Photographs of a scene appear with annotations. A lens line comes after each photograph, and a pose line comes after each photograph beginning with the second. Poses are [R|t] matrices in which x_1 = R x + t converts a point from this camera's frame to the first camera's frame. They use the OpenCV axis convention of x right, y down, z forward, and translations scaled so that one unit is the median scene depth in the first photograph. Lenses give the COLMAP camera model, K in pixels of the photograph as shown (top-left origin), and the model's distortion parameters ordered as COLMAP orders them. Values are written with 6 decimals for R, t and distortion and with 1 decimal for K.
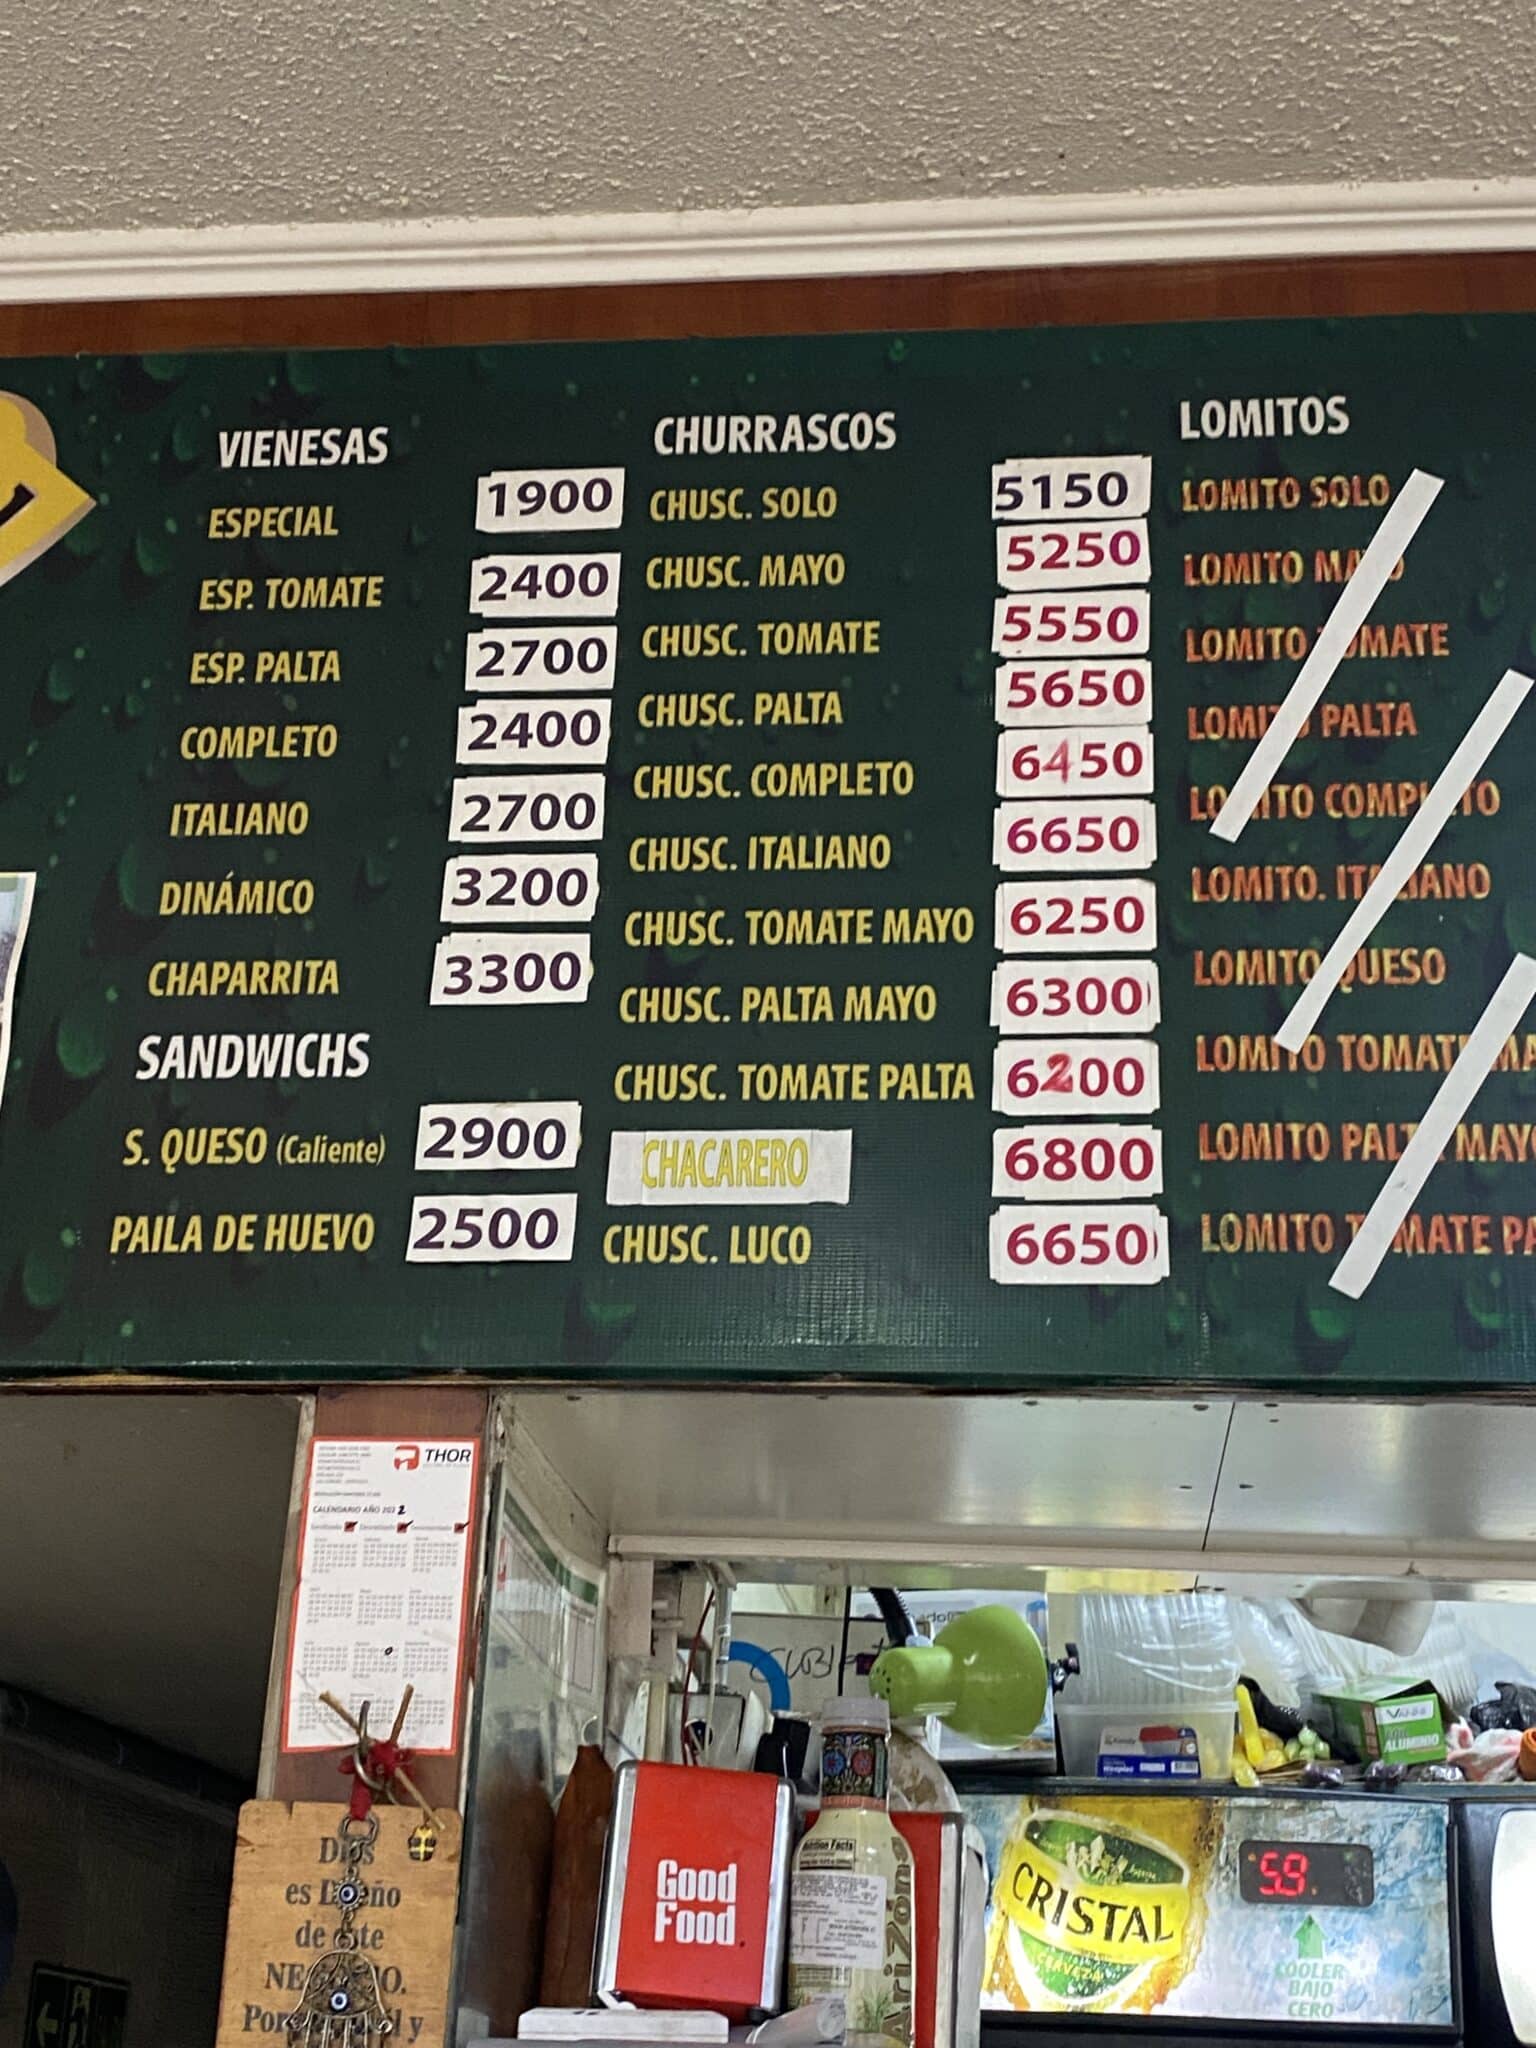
lens RADIAL K [[2686.9, 0, 768.0], [0, 2686.9, 1024.0], [0, 0, 1]] dist [0.174542, -0.608268]
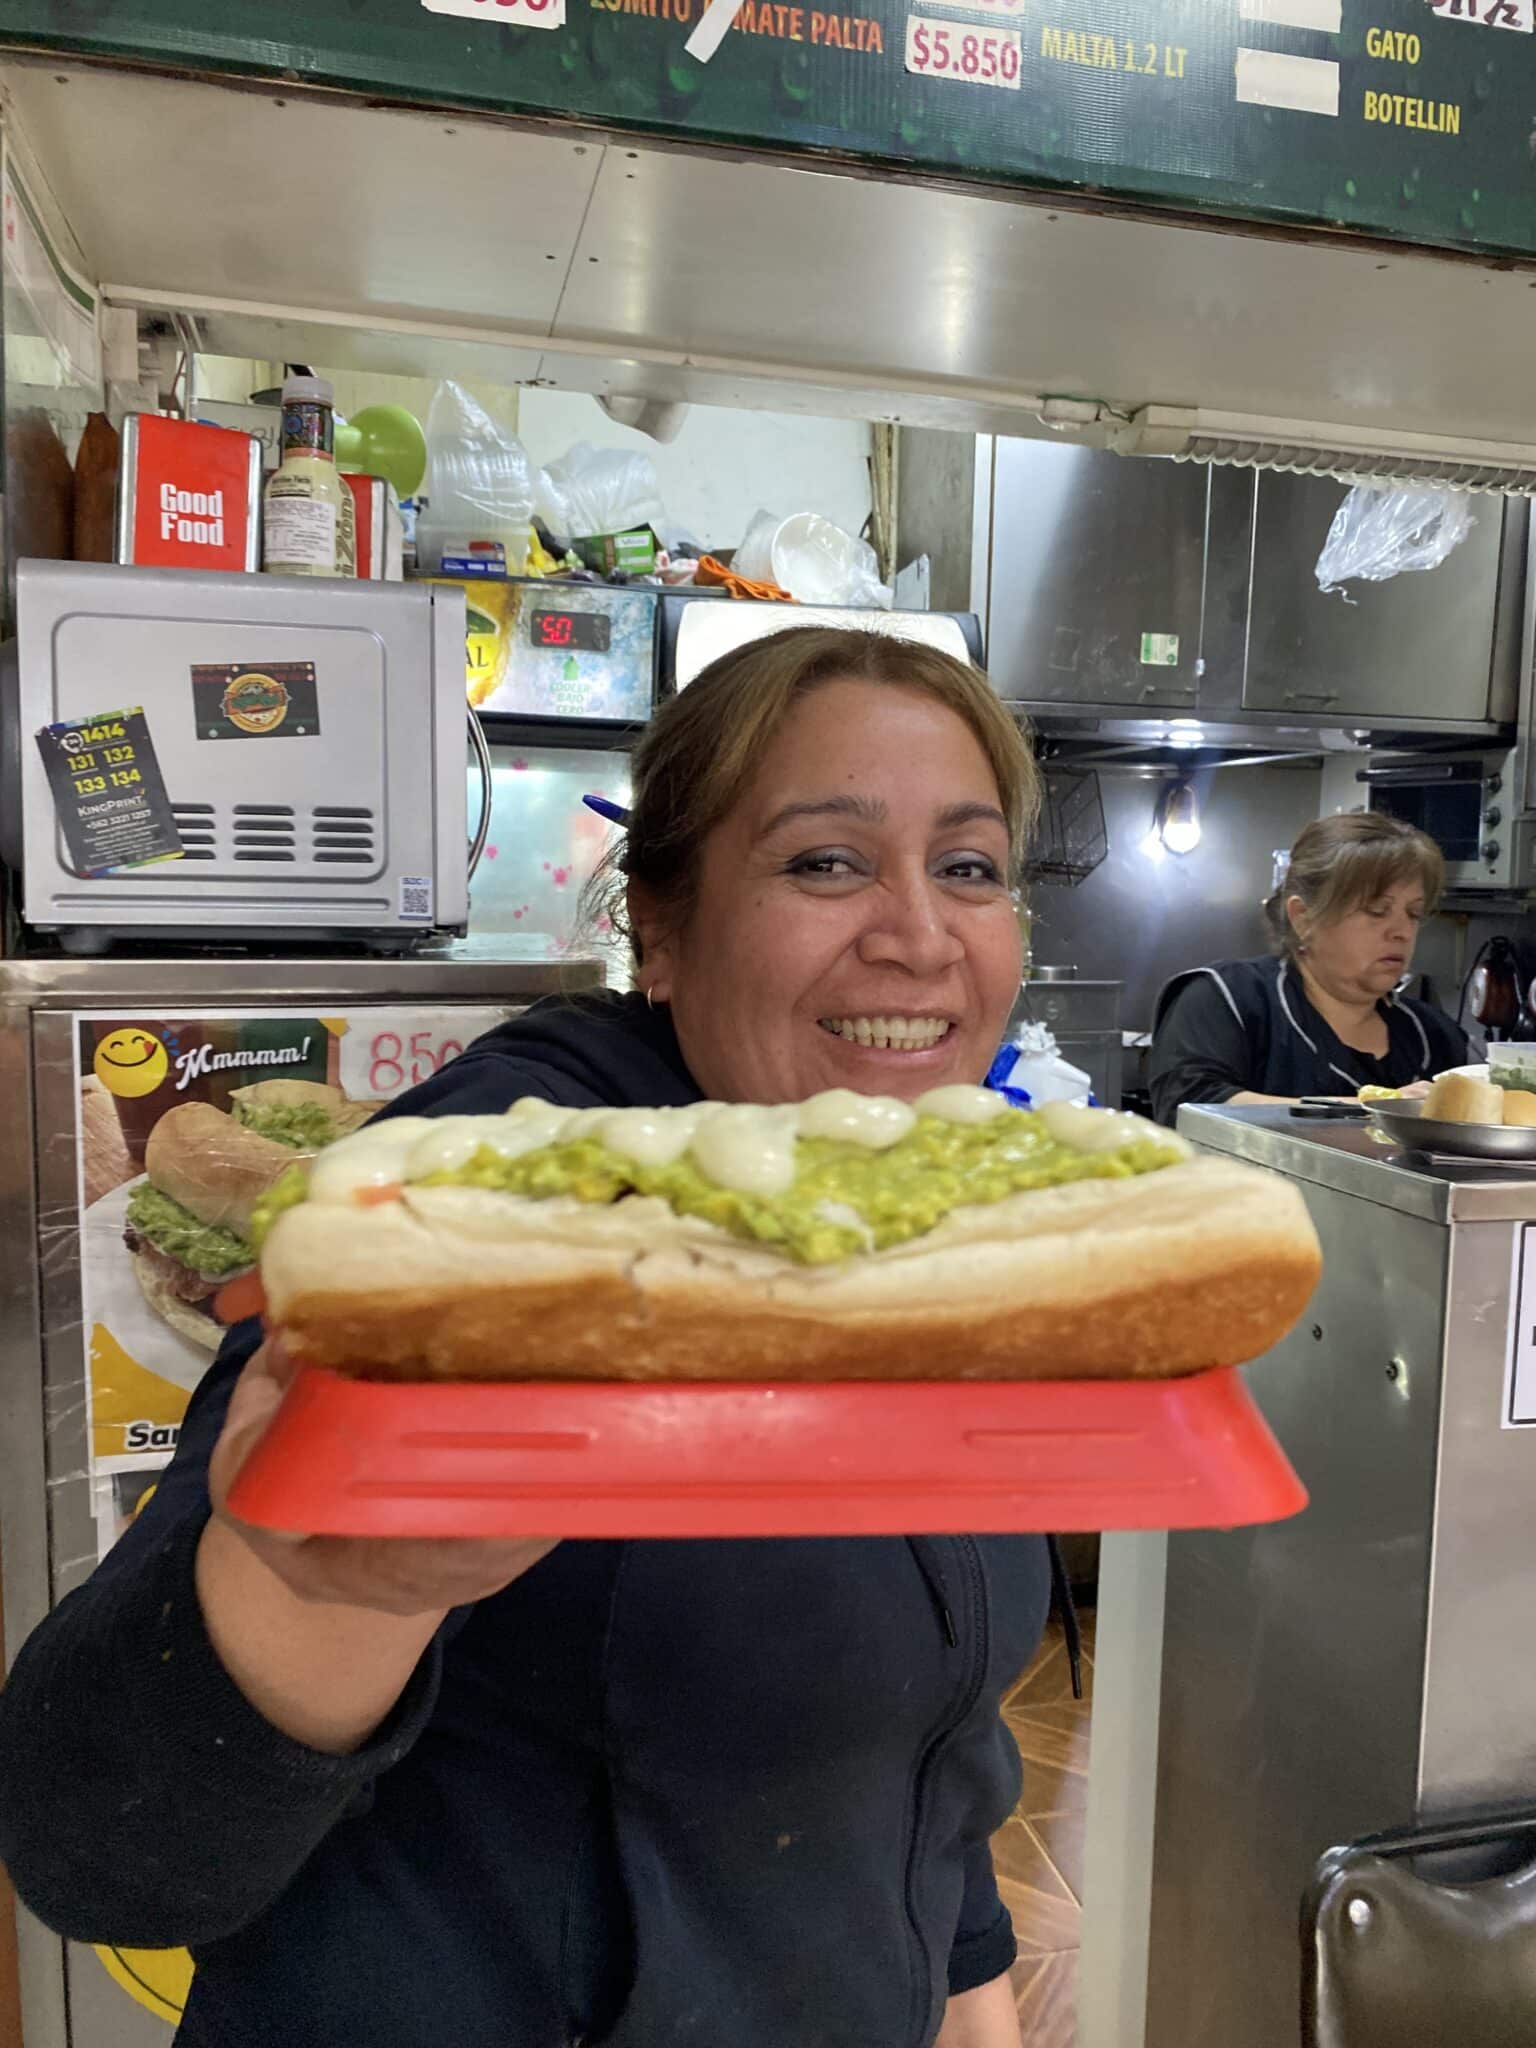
lens RADIAL K [[1556.2, 0, 768.0], [0, 1556.2, 1024.0], [0, 0, 1]] dist [-0.012622, -0.005754]
pose [[0.941506, -0.048422, 0.333500, -0.014056], [-0.112939, 0.887056, 0.447633, 0.090235], [-0.317509, -0.459115, 0.829700, 0.076797]]
